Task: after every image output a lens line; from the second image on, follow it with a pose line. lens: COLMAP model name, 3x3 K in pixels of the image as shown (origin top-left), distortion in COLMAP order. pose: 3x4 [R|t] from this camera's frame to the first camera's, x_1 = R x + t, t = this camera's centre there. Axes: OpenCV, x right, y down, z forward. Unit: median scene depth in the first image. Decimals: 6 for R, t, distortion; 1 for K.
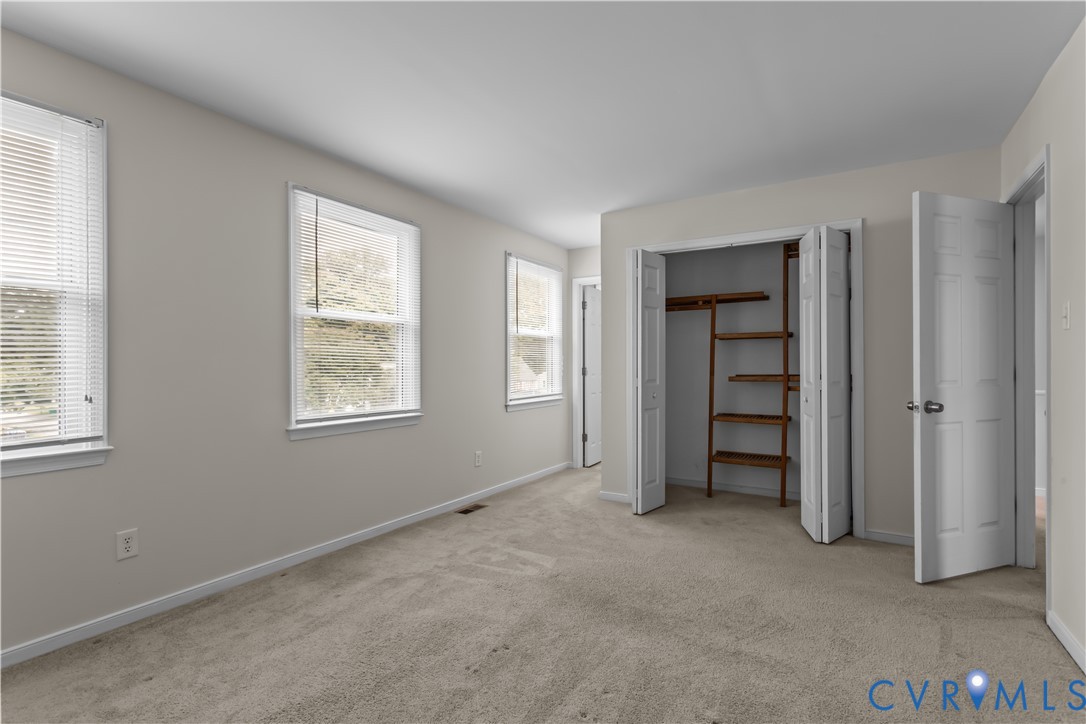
lens RADIAL K [[514.2, 0, 544.3], [0, 514.2, 363.4], [0, 0, 1]] dist [0.002227, 0.001872]
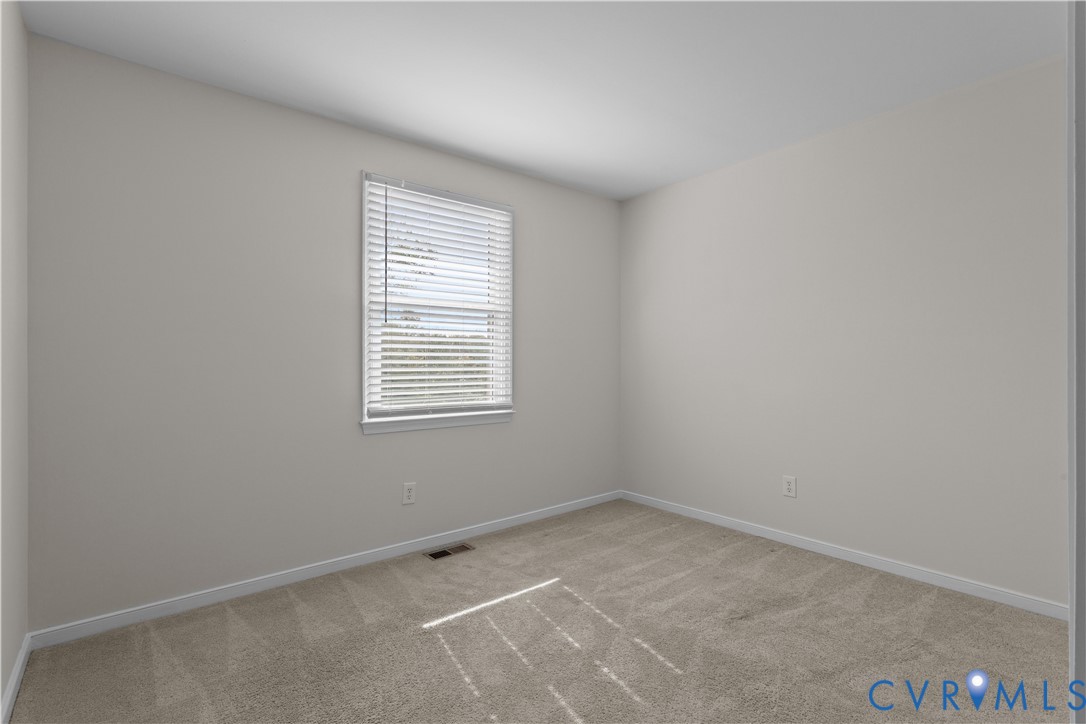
lens RADIAL K [[514.2, 0, 541.3], [0, 514.2, 359.0], [0, 0, 1]] dist [0.002227, 0.001872]
pose [[0.950593, 0.011417, -0.310231, 0.119738], [-0.009709, 0.999928, 0.007047, -0.001725], [0.310289, -0.003687, 0.950635, 0.185822]]
